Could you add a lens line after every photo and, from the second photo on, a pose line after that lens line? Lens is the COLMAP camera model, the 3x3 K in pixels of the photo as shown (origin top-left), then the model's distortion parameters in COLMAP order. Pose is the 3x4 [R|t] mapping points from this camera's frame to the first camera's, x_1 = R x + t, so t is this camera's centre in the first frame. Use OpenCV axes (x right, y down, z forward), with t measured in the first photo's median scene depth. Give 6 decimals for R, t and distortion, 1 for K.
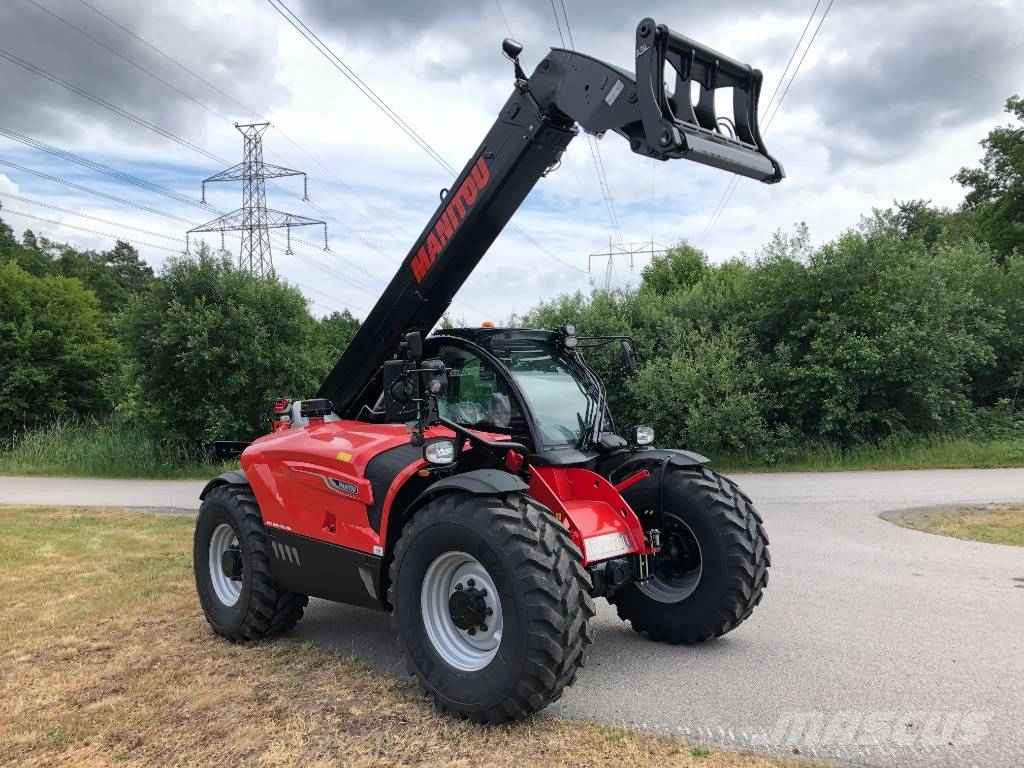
lens RADIAL K [[832.5, 0, 510.6], [0, 832.5, 376.1], [0, 0, 1]] dist [0.043625, -0.023718]
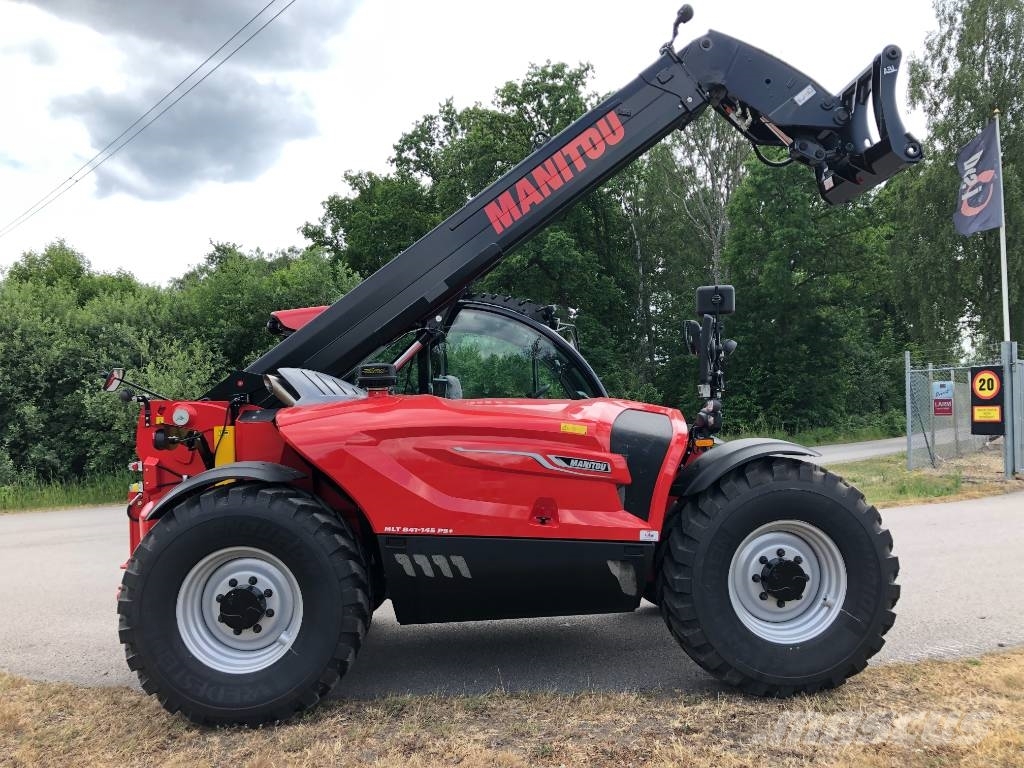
lens RADIAL K [[832.5, 0, 513.5], [0, 832.5, 390.8], [0, 0, 1]] dist [0.043625, -0.023718]
pose [[0.664054, 0.049100, 0.746071, -0.288062], [-0.030867, 0.998791, -0.038258, 0.031417], [-0.747048, 0.002376, 0.664766, 0.171978]]
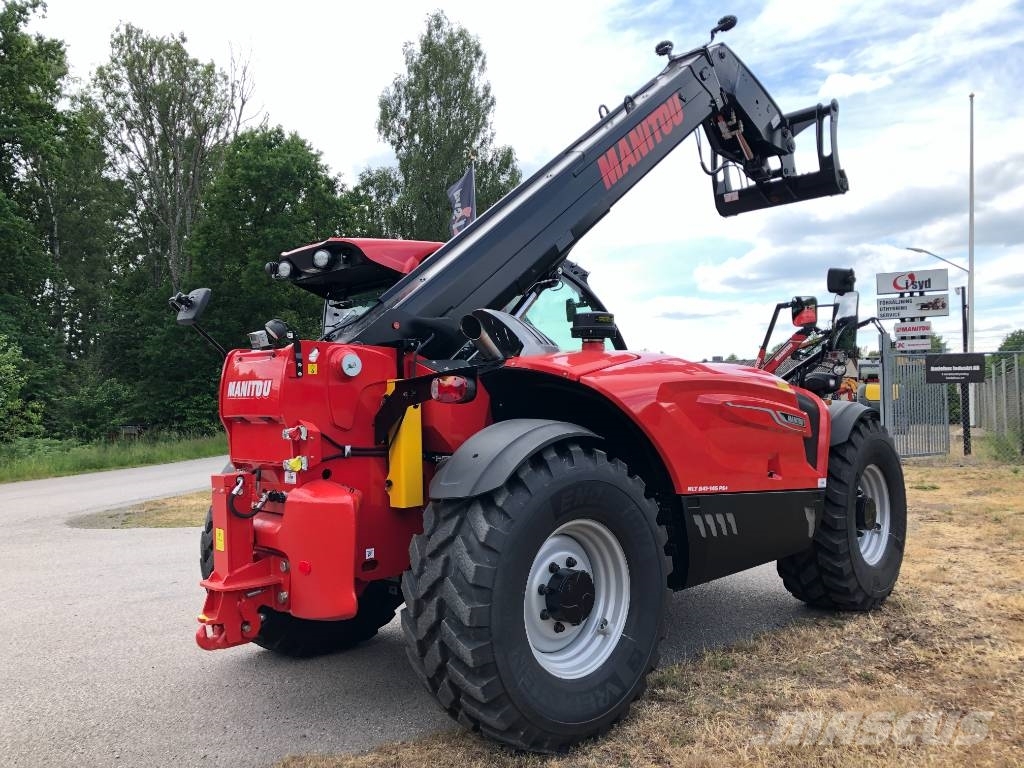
lens RADIAL K [[832.5, 0, 519.5], [0, 832.5, 389.3], [0, 0, 1]] dist [0.043625, -0.023718]
pose [[-0.011098, 0.065219, 0.997809, -0.361968], [-0.014246, 0.997759, -0.065374, 0.054434], [-0.999837, -0.014940, -0.010144, 0.436588]]
